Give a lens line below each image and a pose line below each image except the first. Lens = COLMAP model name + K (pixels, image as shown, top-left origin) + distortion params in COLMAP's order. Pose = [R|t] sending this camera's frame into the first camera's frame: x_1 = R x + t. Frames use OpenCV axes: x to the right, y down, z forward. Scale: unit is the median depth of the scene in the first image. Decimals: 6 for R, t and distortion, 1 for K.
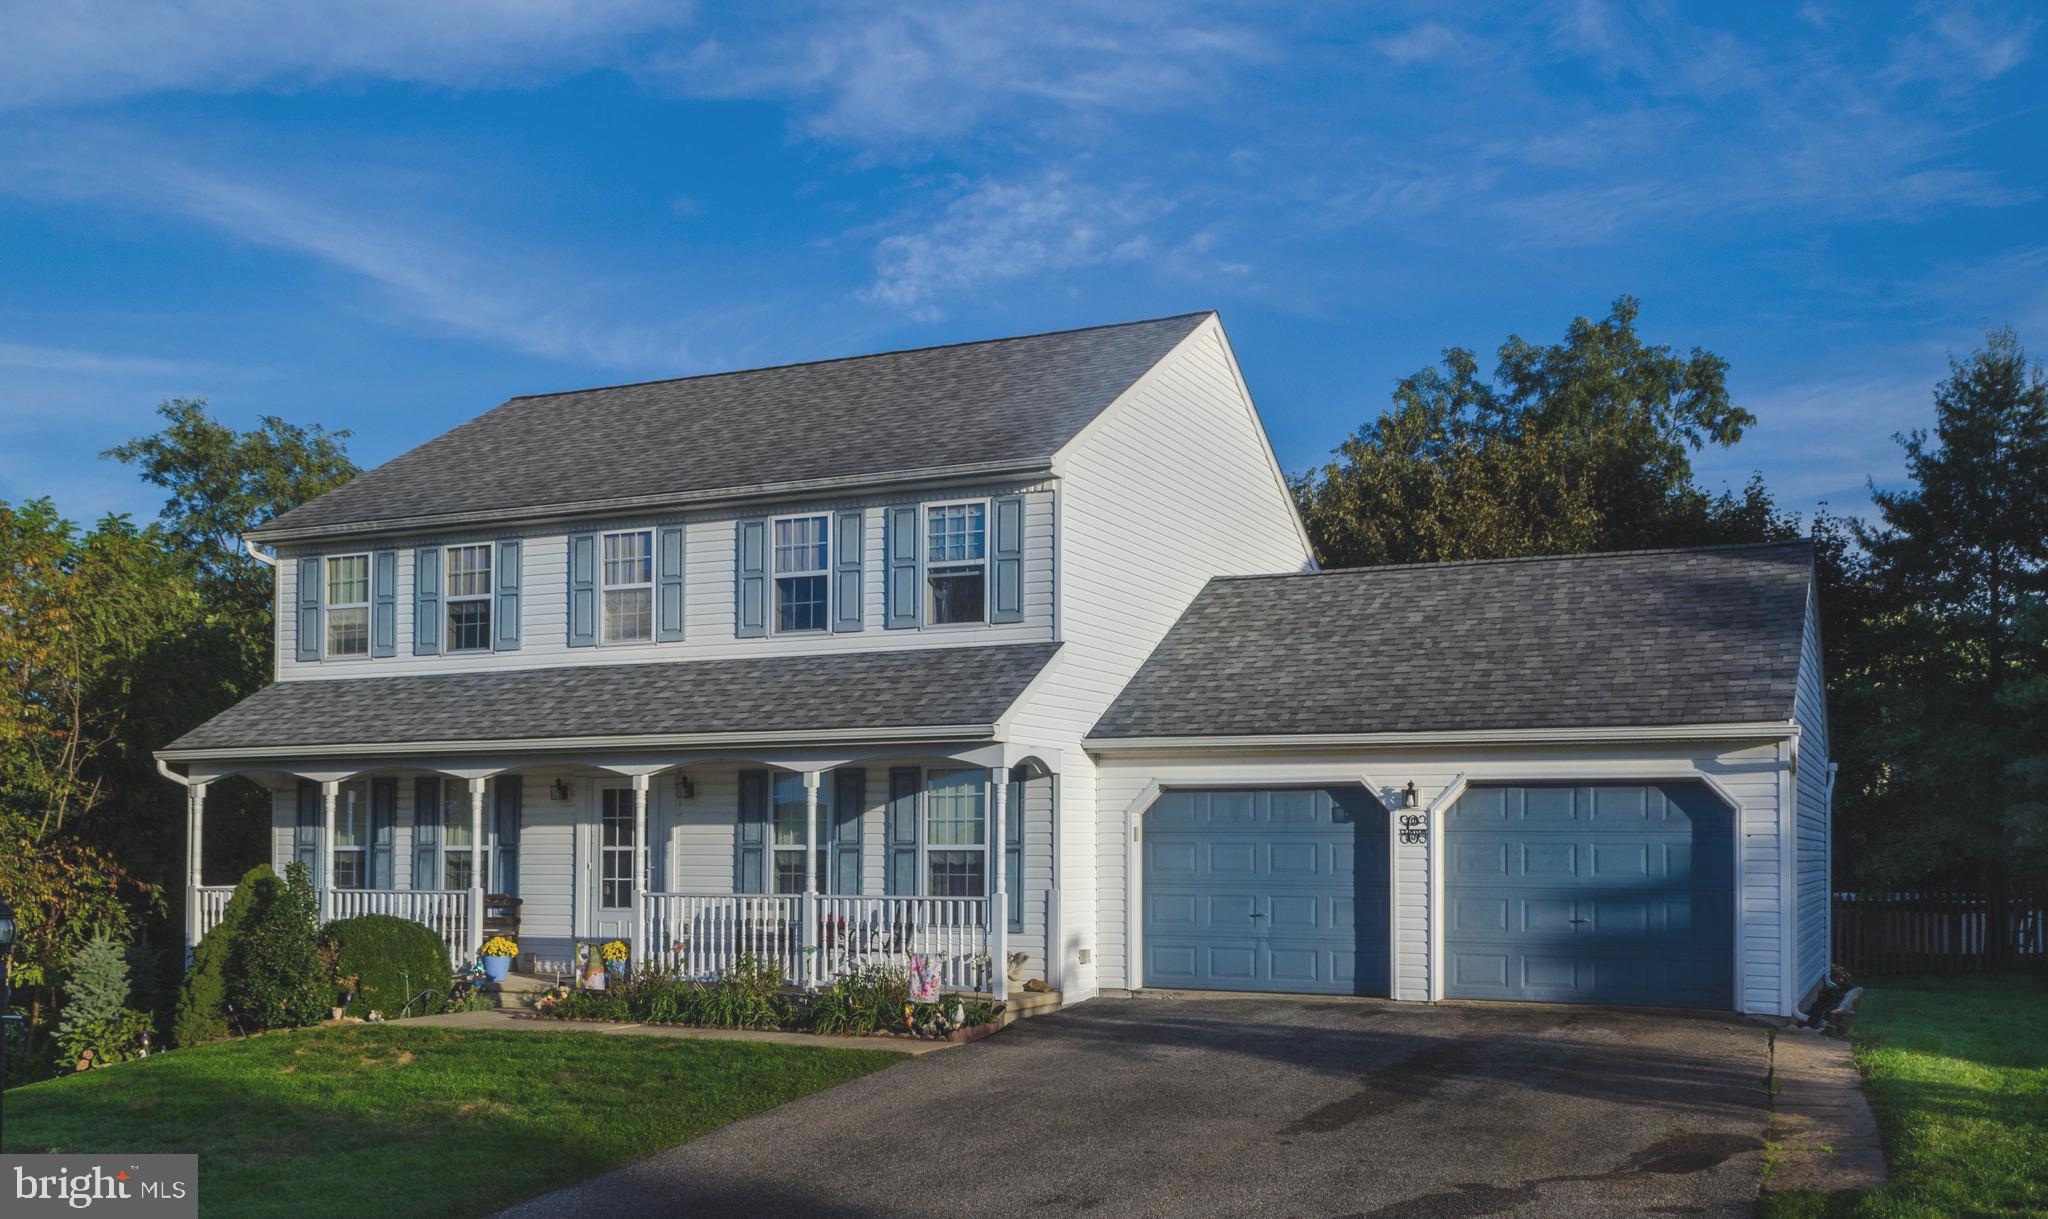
lens RADIAL K [[1836.2, 0, 1065.8], [0, 1836.2, 794.1], [0, 0, 1]] dist [-0.013800, 0.022746]
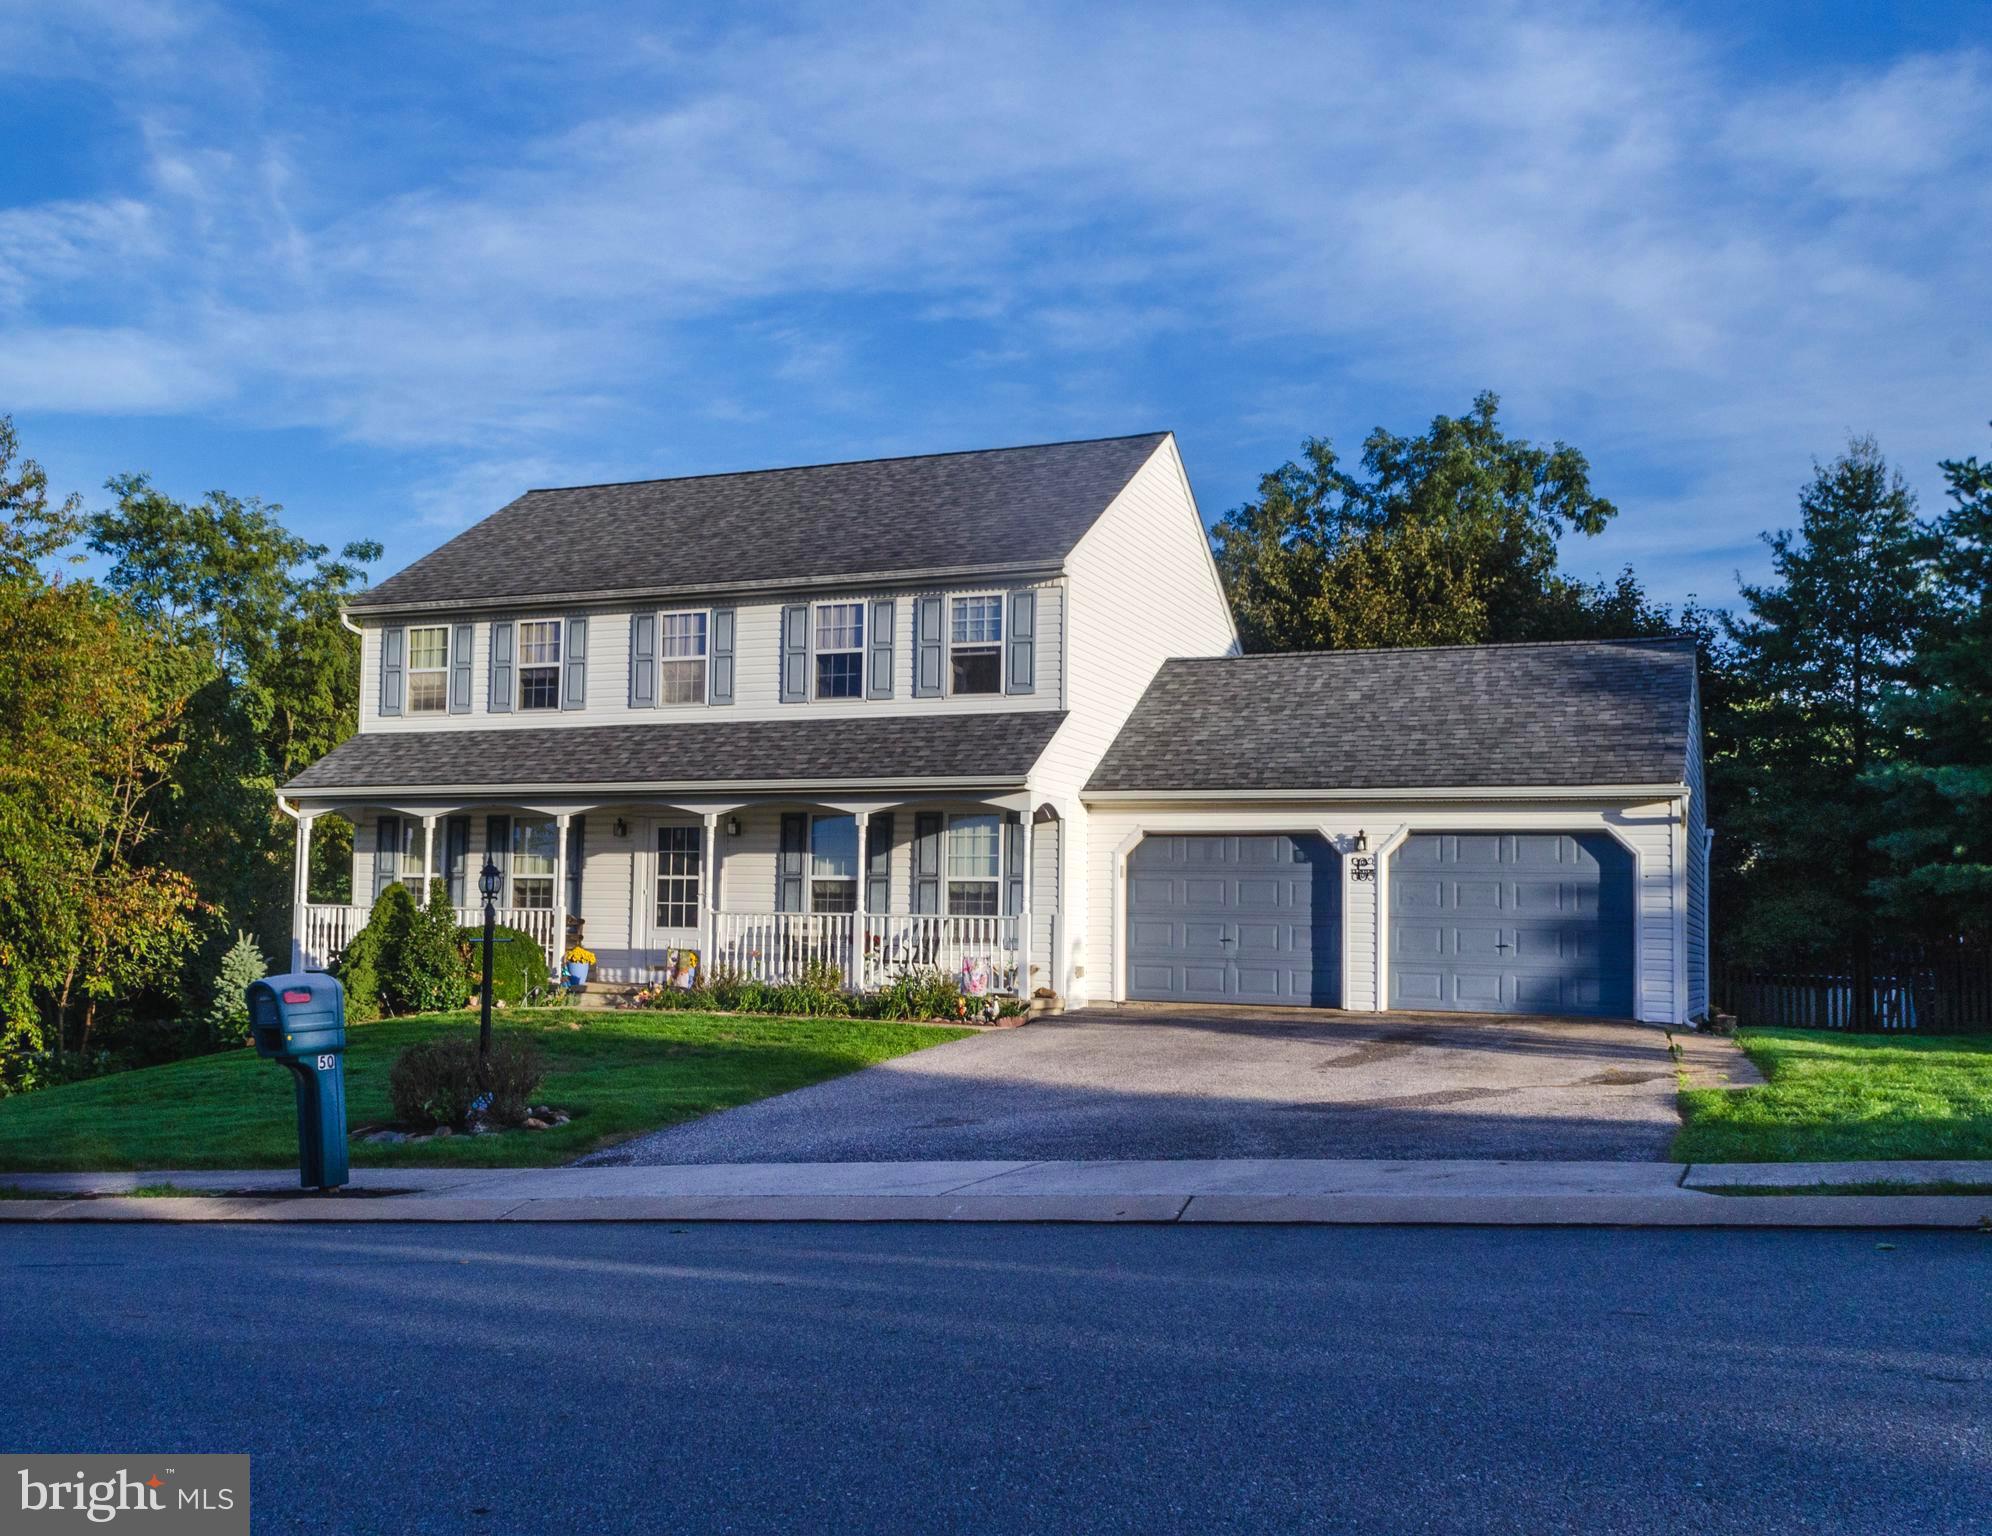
lens RADIAL K [[1956.4, 0, 762.0], [0, 1956.4, 789.1], [0, 0, 1]] dist [0.005805, -0.003623]
pose [[0.998887, 0.019303, -0.043026, -0.136498], [-0.021248, 0.998751, -0.045226, 0.029614], [0.042099, 0.046090, 0.998050, -0.277182]]
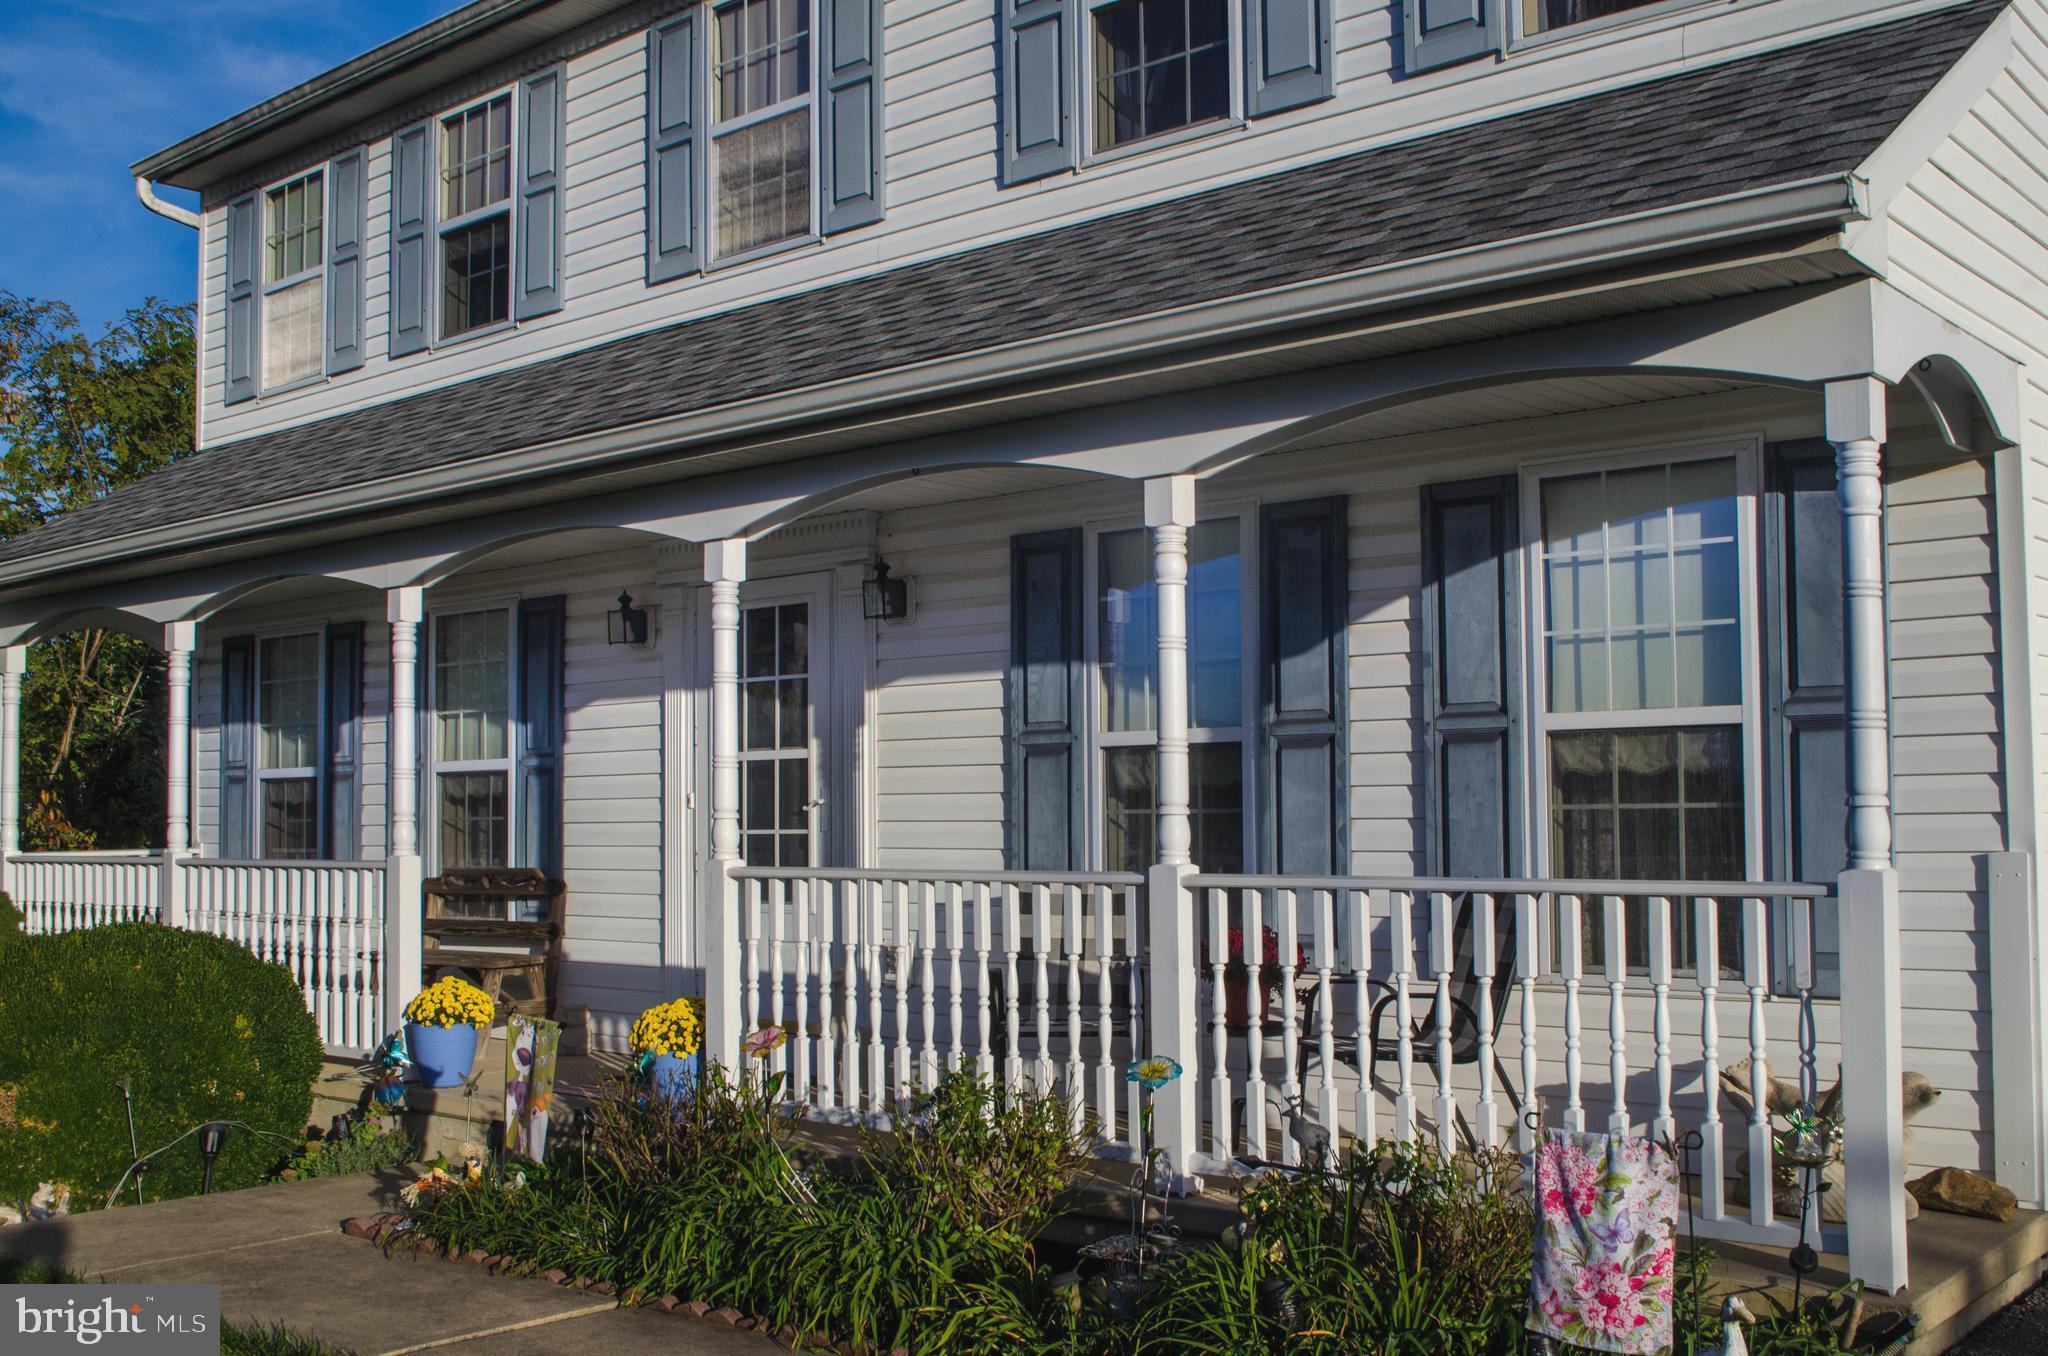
lens RADIAL K [[2058.5, 0, 1024.6], [0, 2058.5, 700.1], [0, 0, 1]] dist [-0.063749, 0.000149]
pose [[0.957751, -0.027017, -0.286326, -0.057320], [0.021492, 0.999518, -0.022422, 0.029832], [0.286793, 0.015321, 0.957870, 0.603854]]
